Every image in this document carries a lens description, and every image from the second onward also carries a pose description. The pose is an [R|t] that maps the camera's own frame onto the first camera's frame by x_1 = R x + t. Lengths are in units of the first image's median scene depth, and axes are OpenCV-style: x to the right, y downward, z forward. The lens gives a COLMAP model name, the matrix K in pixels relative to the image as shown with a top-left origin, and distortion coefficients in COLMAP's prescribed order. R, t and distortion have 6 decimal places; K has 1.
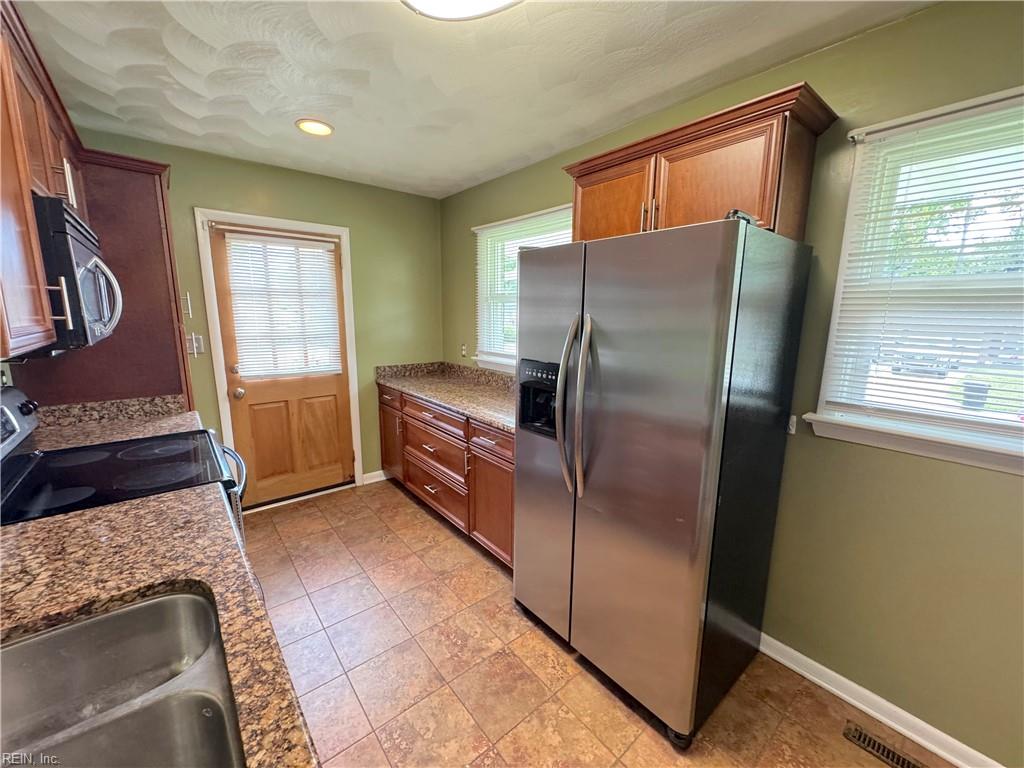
lens RADIAL K [[409.1, 0, 512.0], [0, 409.1, 384.0], [0, 0, 1]] dist [-0.000603, 0.000058]
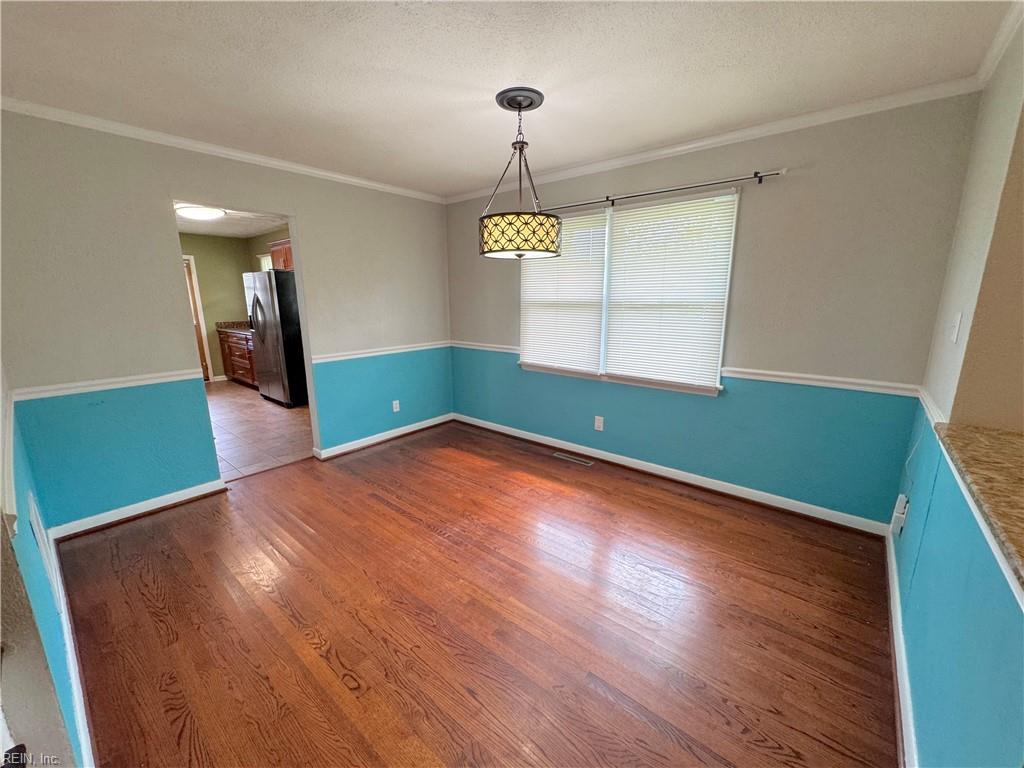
lens RADIAL K [[409.1, 0, 512.0], [0, 409.1, 384.0], [0, 0, 1]] dist [-0.000603, 0.000058]
pose [[0.983085, -0.057614, 0.173852, 0.921670], [0.051401, 0.997875, 0.040038, 0.318826], [-0.175789, -0.030424, 0.983958, -1.575187]]
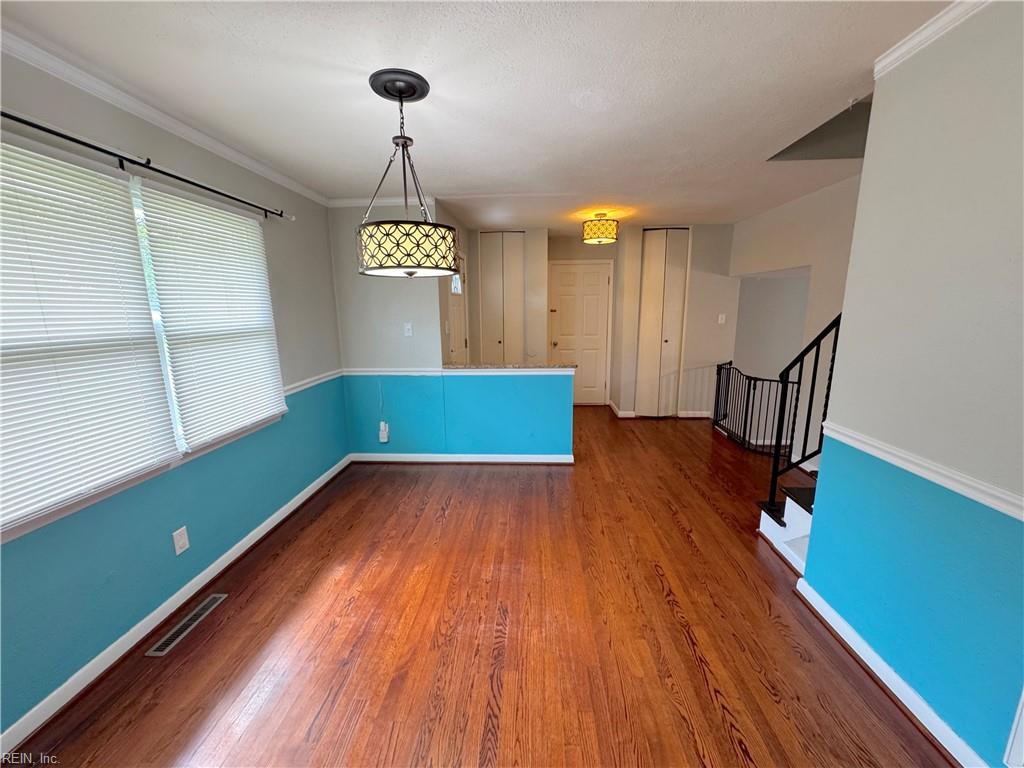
lens RADIAL K [[409.1, 0, 512.0], [0, 409.1, 384.0], [0, 0, 1]] dist [-0.000603, 0.000058]
pose [[-0.734313, -0.131628, 0.665927, 0.488241], [0.123300, 0.938836, 0.321534, 0.066333], [-0.667519, 0.318216, -0.673170, -0.340628]]
